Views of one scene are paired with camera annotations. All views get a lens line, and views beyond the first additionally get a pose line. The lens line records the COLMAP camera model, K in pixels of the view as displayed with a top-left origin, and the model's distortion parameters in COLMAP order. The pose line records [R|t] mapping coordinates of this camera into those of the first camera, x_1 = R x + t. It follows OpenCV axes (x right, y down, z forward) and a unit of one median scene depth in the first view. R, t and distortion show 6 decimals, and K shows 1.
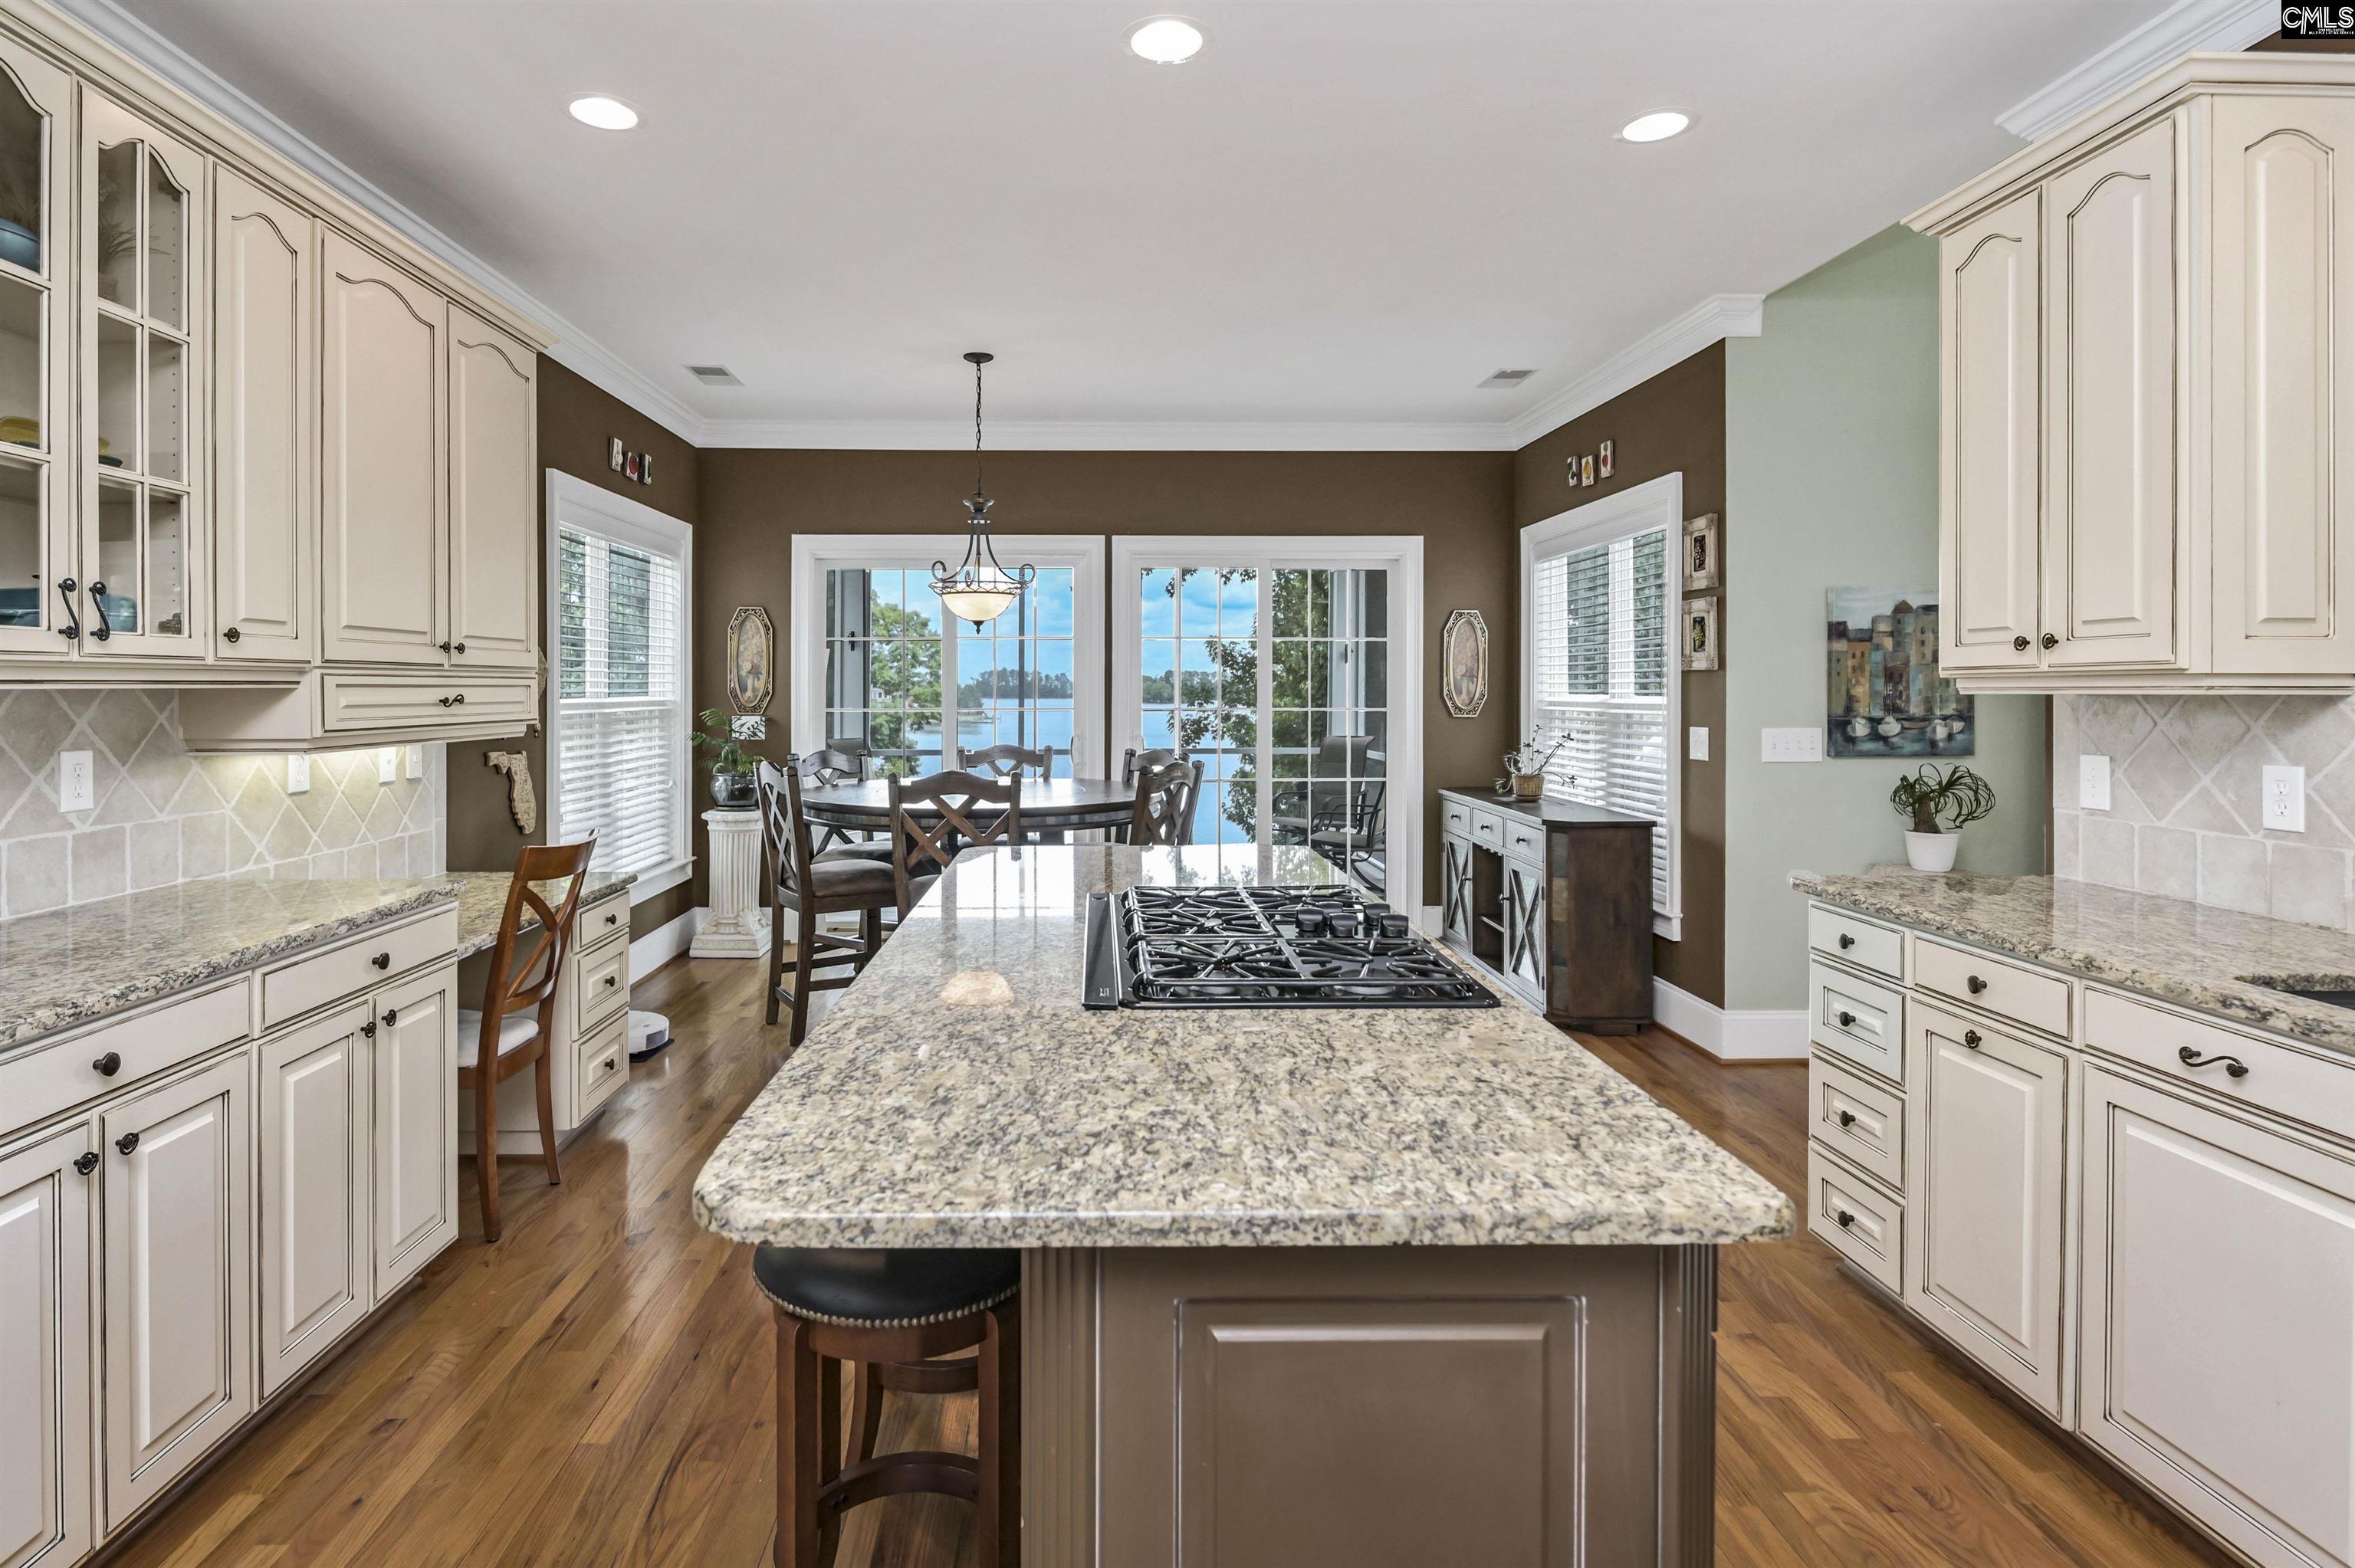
lens RADIAL K [[1239.0, 0, 1115.7], [0, 1239.0, 692.5], [0, 0, 1]] dist [-0.001184, -0.002107]
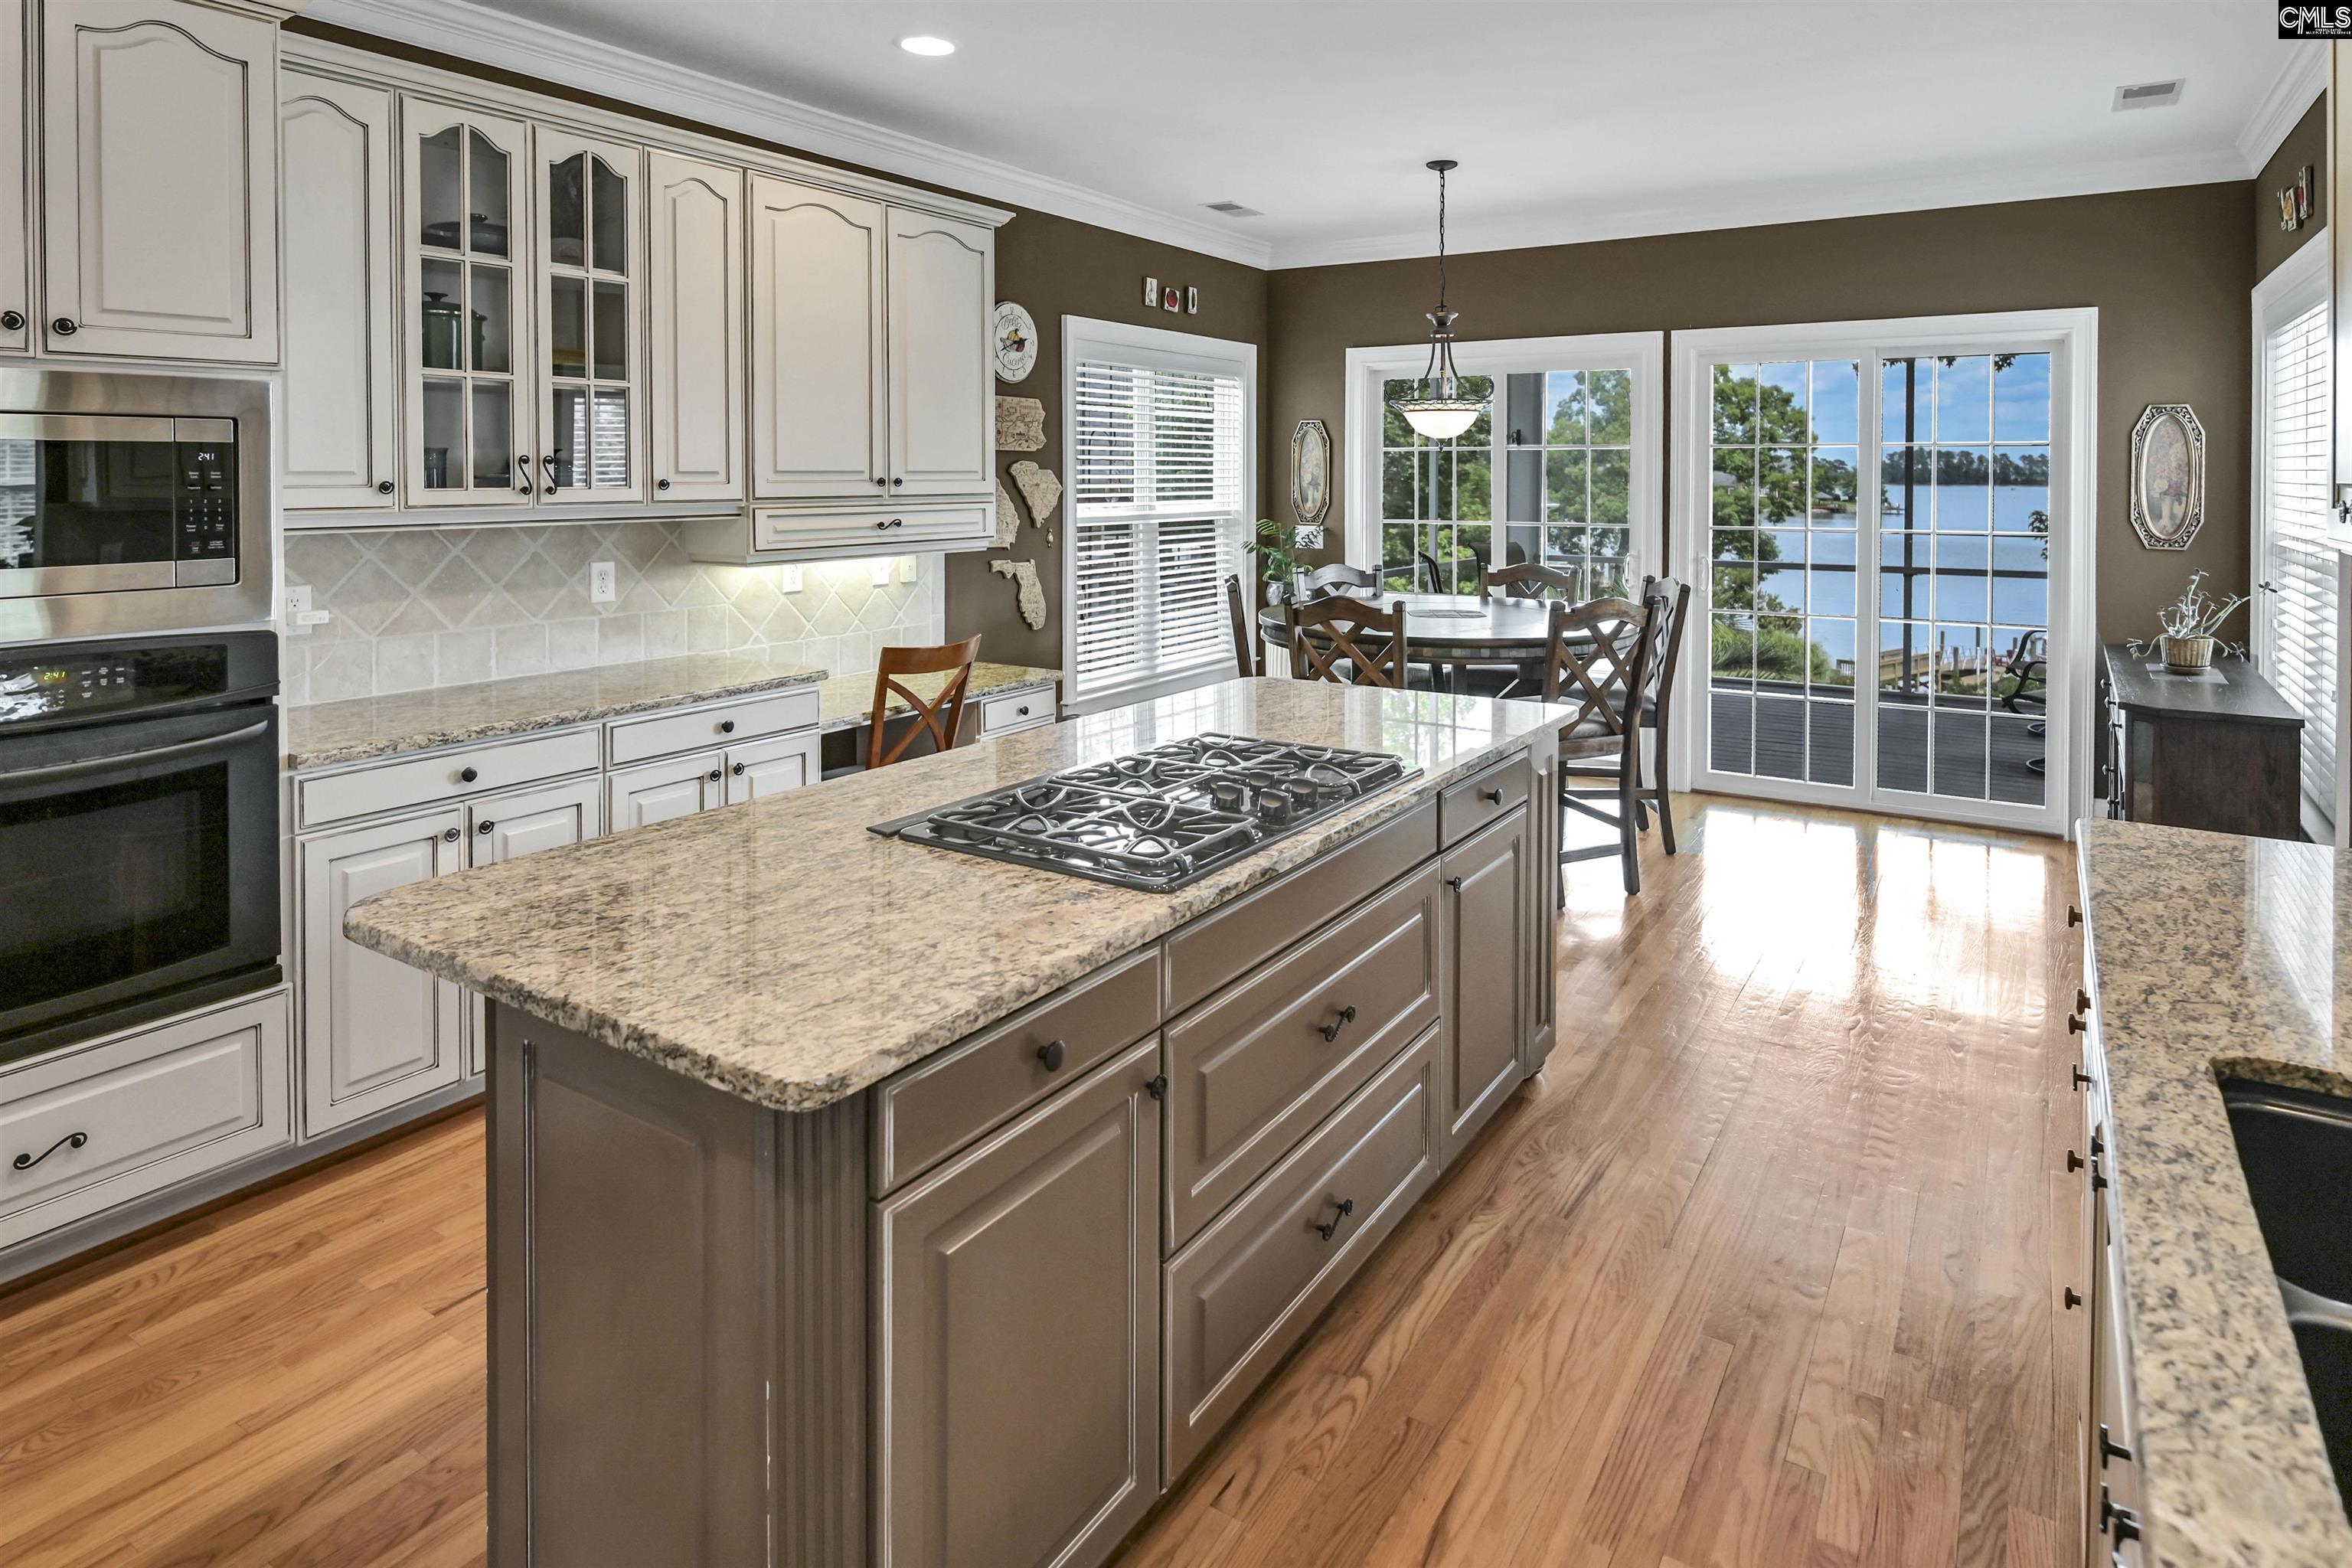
lens RADIAL K [[1314.3, 0, 1206.2], [0, 1314.3, 493.8], [0, 0, 1]] dist [0.006612, -0.004525]
pose [[0.834795, 0.010164, -0.550467, 0.362597], [-0.003380, 0.999905, 0.013336, -0.033451], [0.550550, -0.009272, 0.834751, 0.050736]]
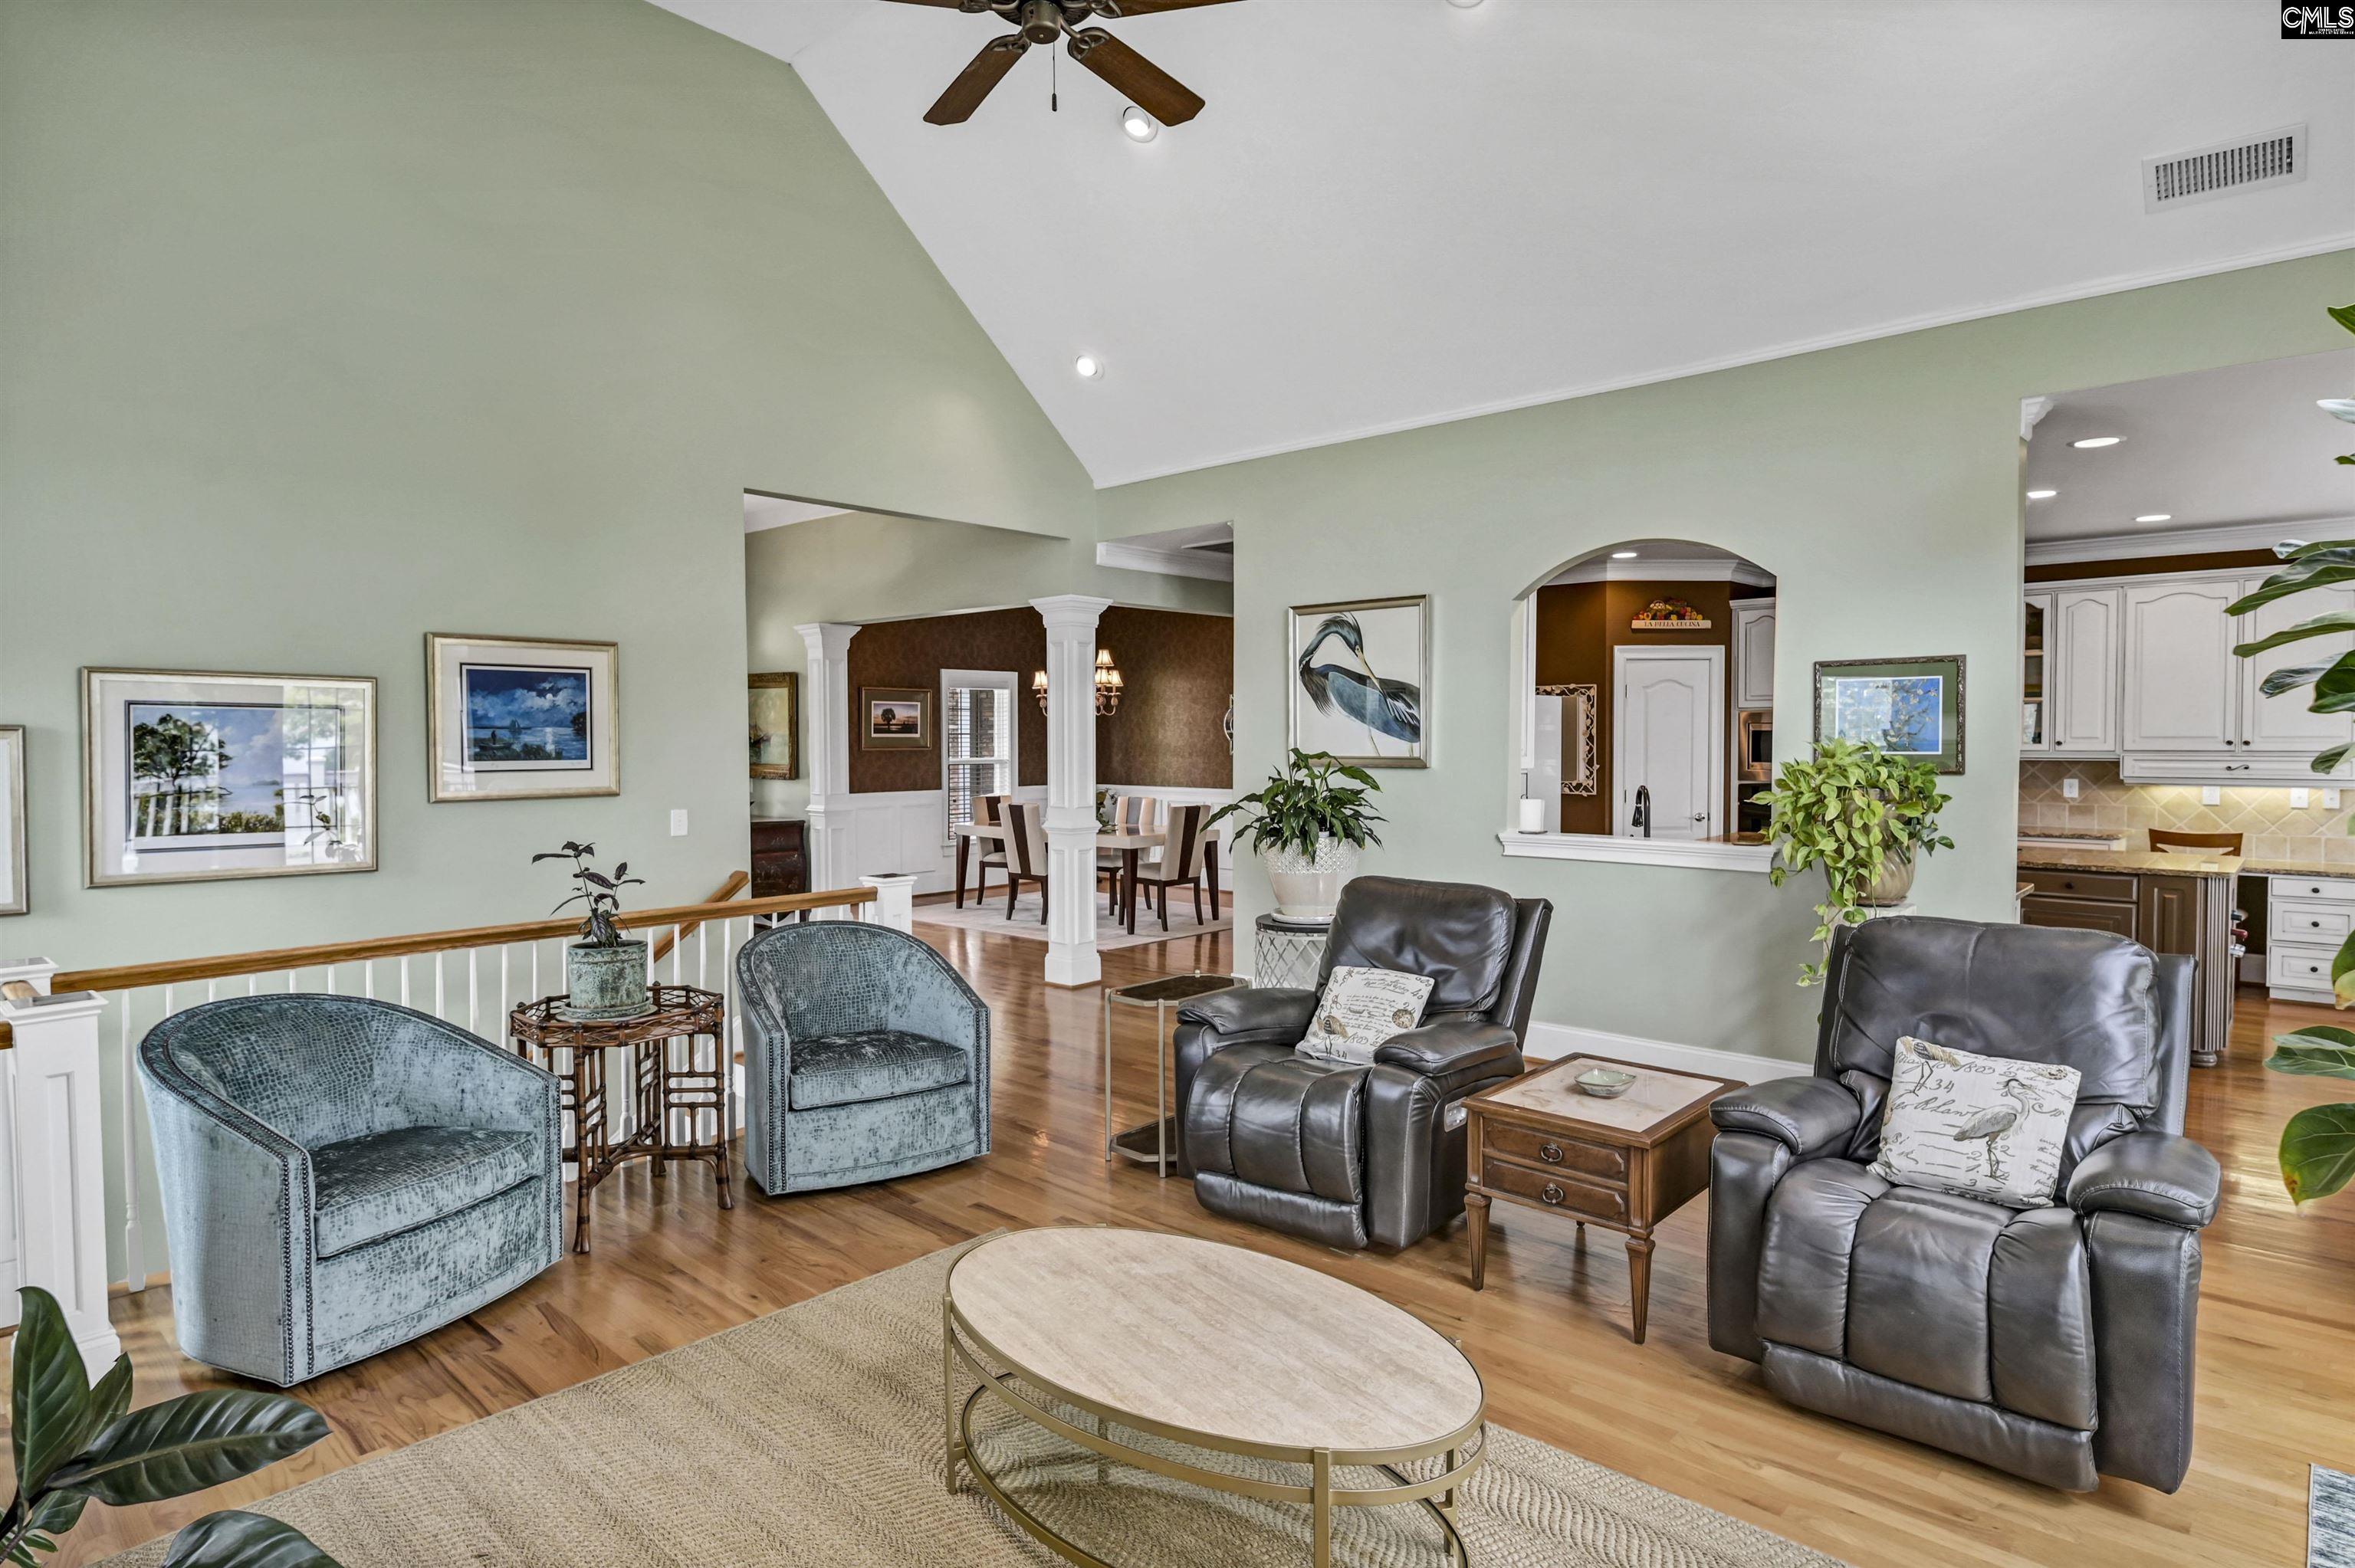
lens RADIAL K [[1263.6, 0, 1175.6], [0, 1263.6, 771.5], [0, 0, 1]] dist [-0.006608, -0.001494]
pose [[-0.688115, 0.025799, -0.725143, 1.807748], [0.002994, 0.999460, 0.032717, -0.049949], [0.725596, 0.020342, -0.687820, 0.906173]]
